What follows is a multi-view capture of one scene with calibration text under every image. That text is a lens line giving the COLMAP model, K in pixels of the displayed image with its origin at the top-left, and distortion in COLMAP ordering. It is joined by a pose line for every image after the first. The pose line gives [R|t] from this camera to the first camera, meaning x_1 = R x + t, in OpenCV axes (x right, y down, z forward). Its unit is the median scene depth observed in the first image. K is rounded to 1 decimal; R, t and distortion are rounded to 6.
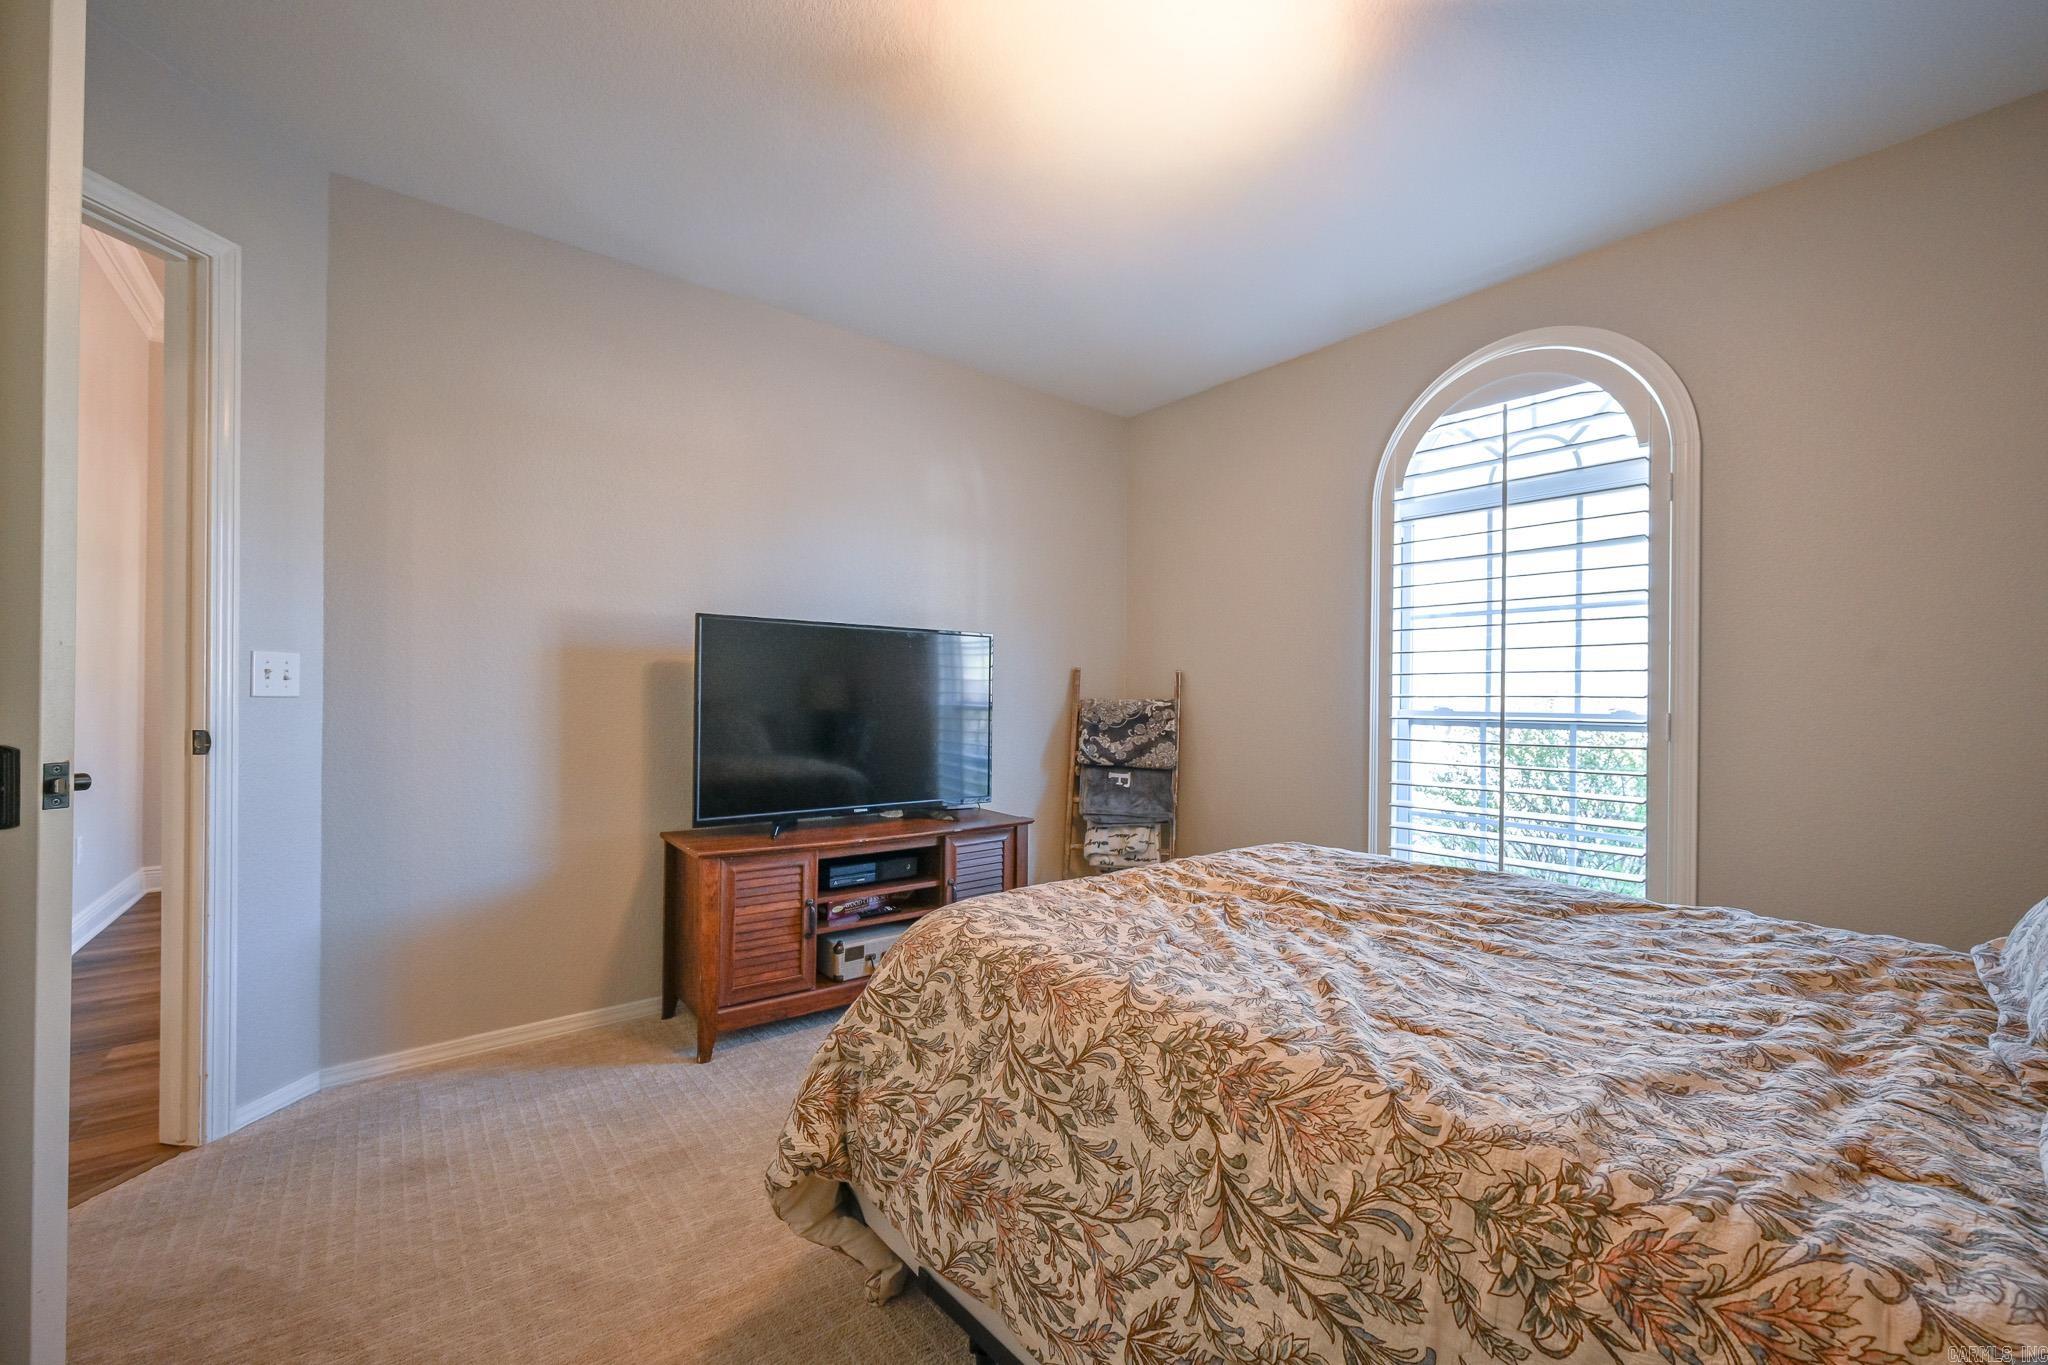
lens RADIAL K [[832.9, 0, 1017.7], [0, 832.9, 683.8], [0, 0, 1]] dist [-0.000207, 0.000202]
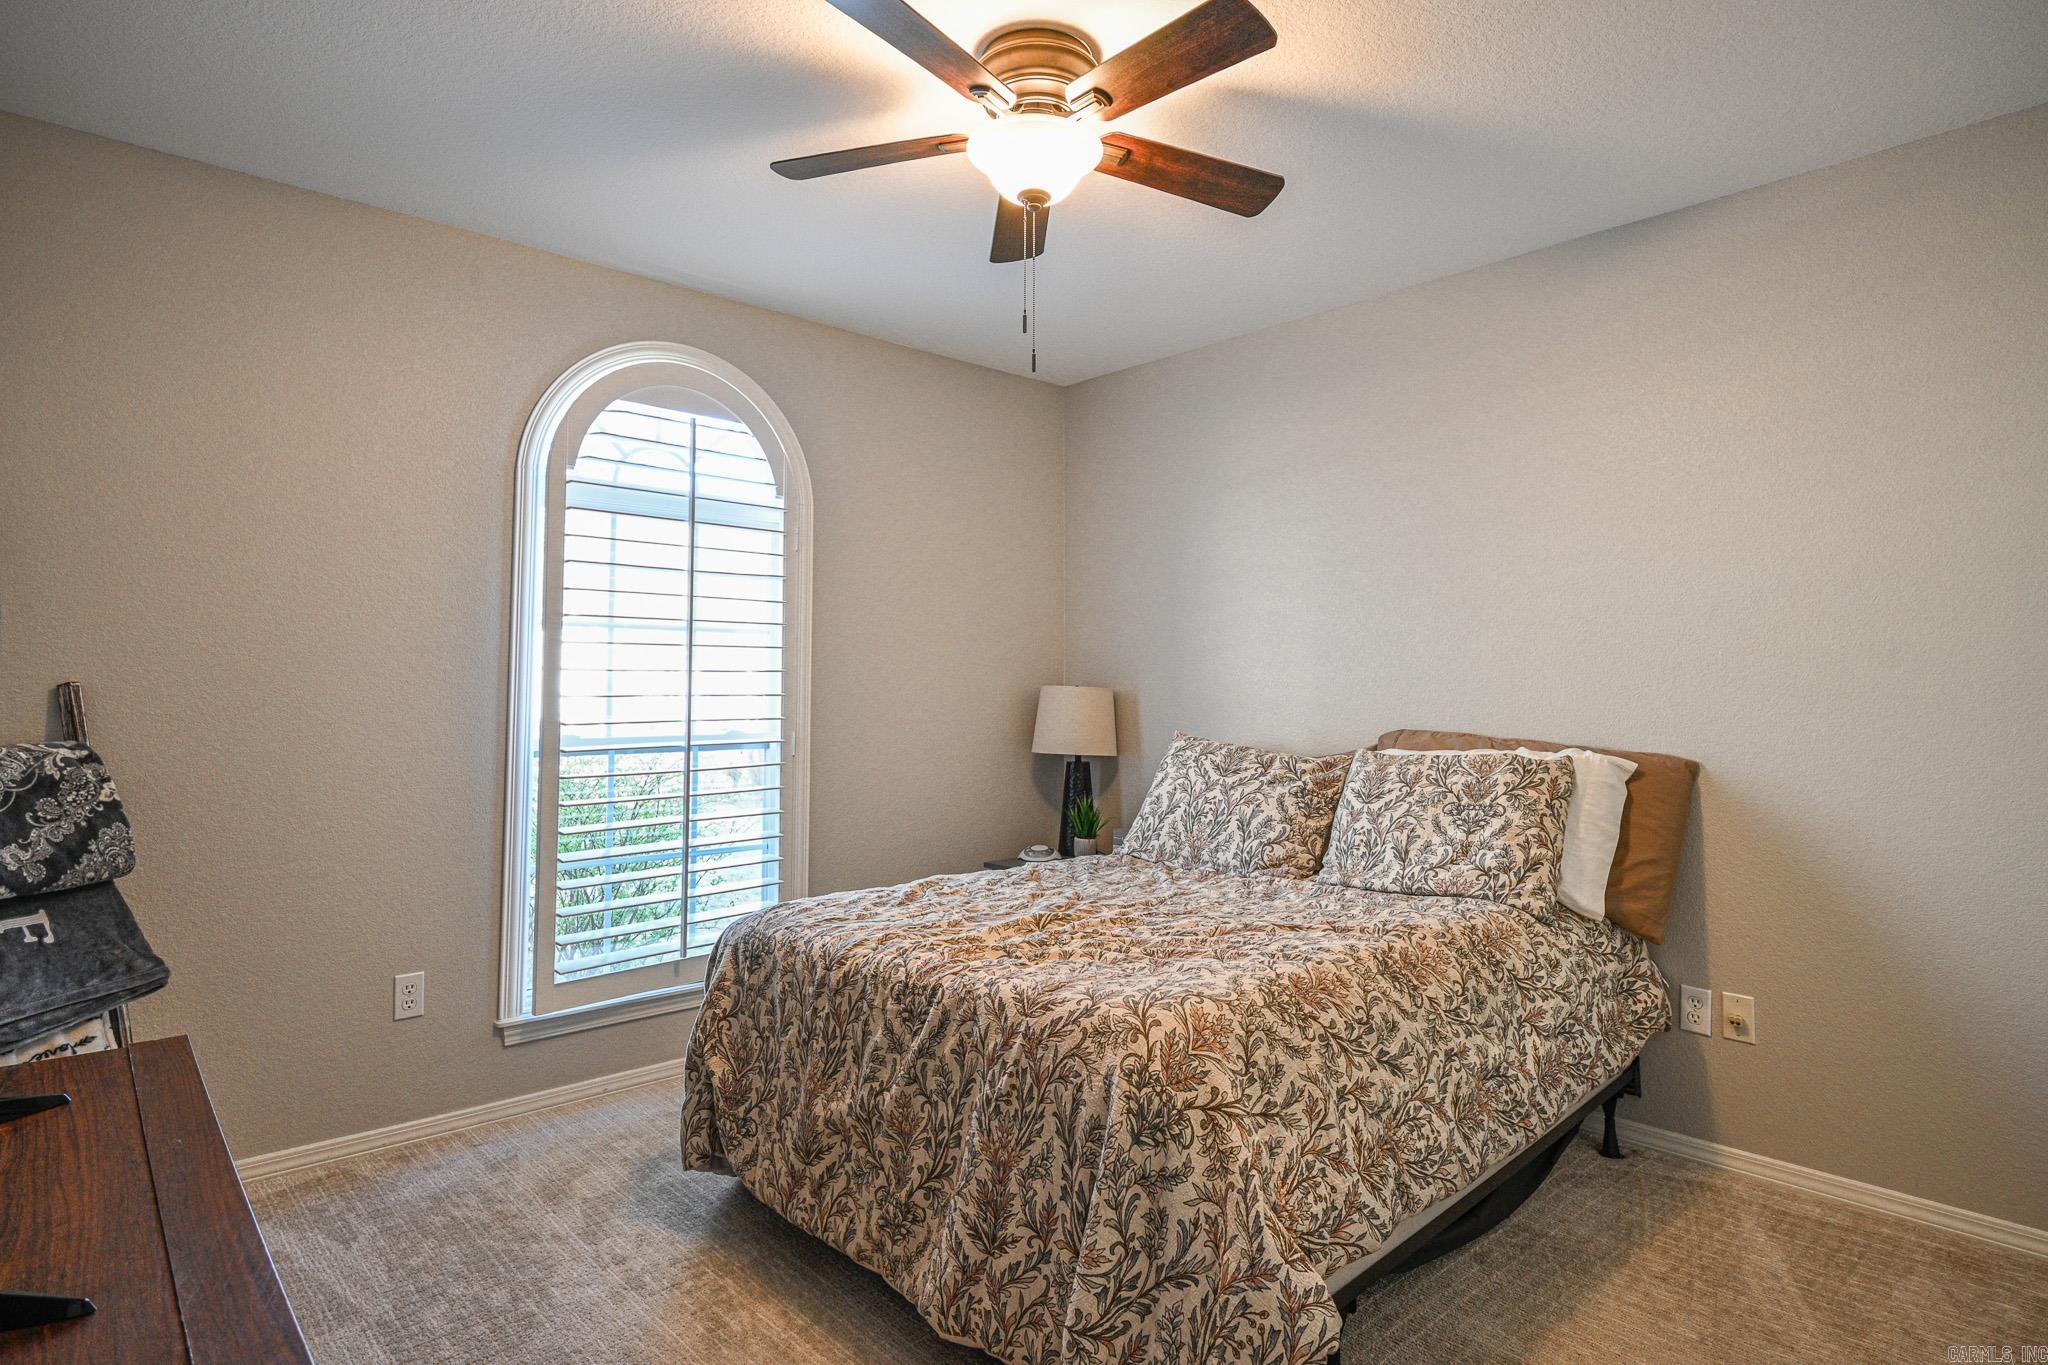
lens RADIAL K [[1055.2, 0, 1007.9], [0, 1055.2, 685.8], [0, 0, 1]] dist [-0.004400, -0.000061]
pose [[-0.034460, 0.007860, 0.999375, -0.666220], [-0.004016, 0.999960, -0.008003, -0.016866], [-0.999398, -0.004290, -0.034427, 0.699776]]
